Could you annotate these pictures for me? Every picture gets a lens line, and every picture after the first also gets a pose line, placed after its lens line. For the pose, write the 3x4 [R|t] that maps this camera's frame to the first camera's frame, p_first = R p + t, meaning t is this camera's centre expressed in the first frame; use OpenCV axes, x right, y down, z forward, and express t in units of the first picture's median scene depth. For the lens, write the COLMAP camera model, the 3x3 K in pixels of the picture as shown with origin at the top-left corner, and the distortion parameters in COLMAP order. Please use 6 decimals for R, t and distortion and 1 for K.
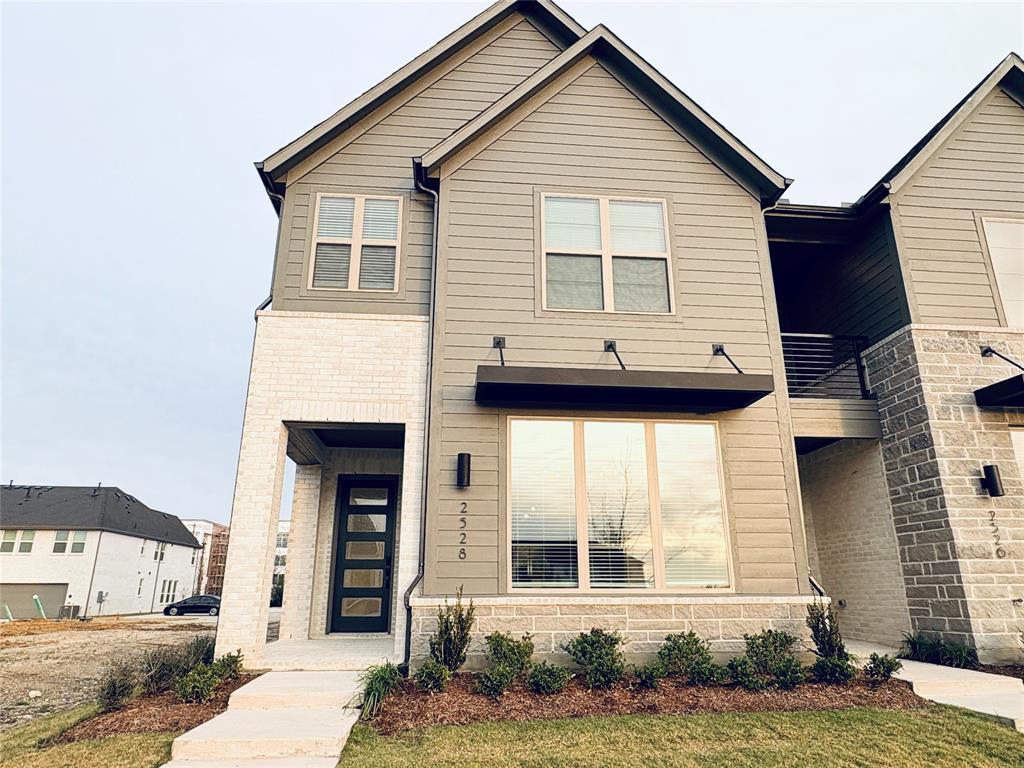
lens RADIAL K [[654.6, 0, 513.2], [0, 654.6, 383.5], [0, 0, 1]] dist [-0.004688, 0.003428]
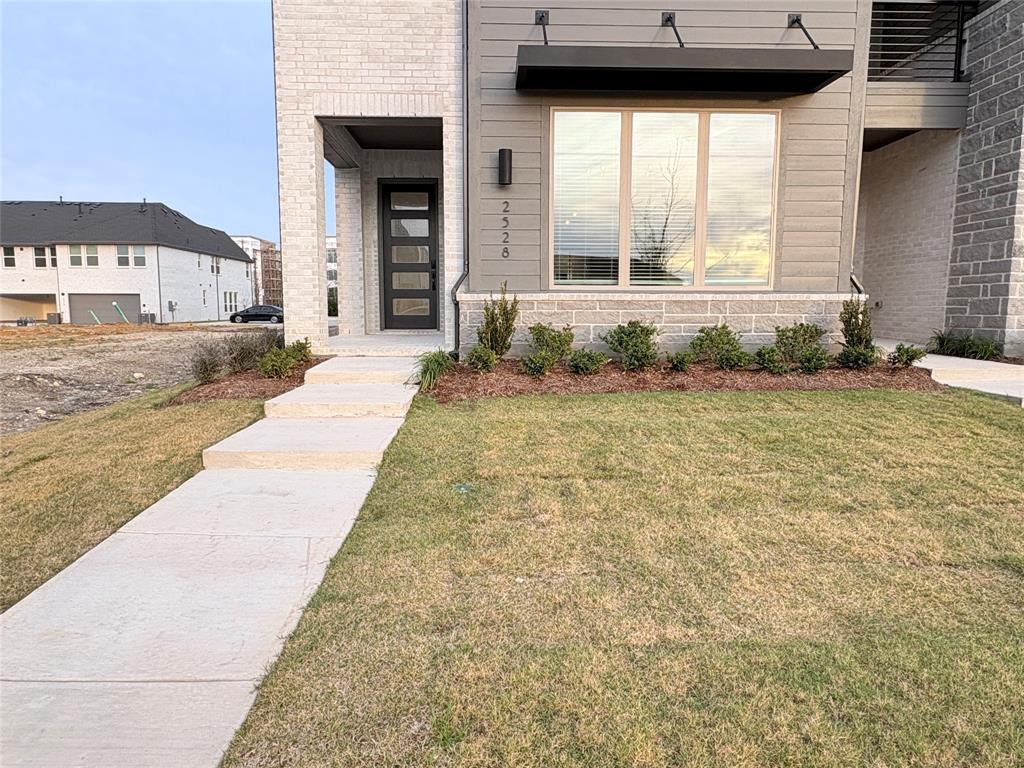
lens RADIAL K [[654.6, 0, 506.0], [0, 654.6, 384.6], [0, 0, 1]] dist [-0.004688, 0.003428]
pose [[0.997605, 0.011236, -0.068252, -0.004033], [0.018178, 0.909452, 0.415411, 0.020069], [0.066740, -0.415656, 0.907070, -0.012558]]
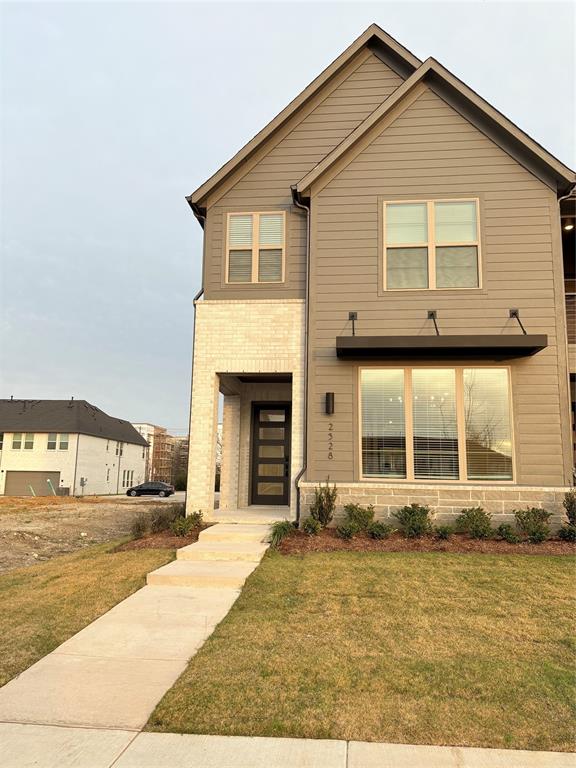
lens RADIAL K [[578.8, 0, 287.9], [0, 578.8, 379.1], [0, 0, 1]] dist [0.048474, -0.045922]
pose [[0.981490, -0.015863, -0.190858, 0.079433], [0.040704, 0.991074, 0.126947, -0.090818], [0.187140, -0.132366, 0.973374, -0.307027]]
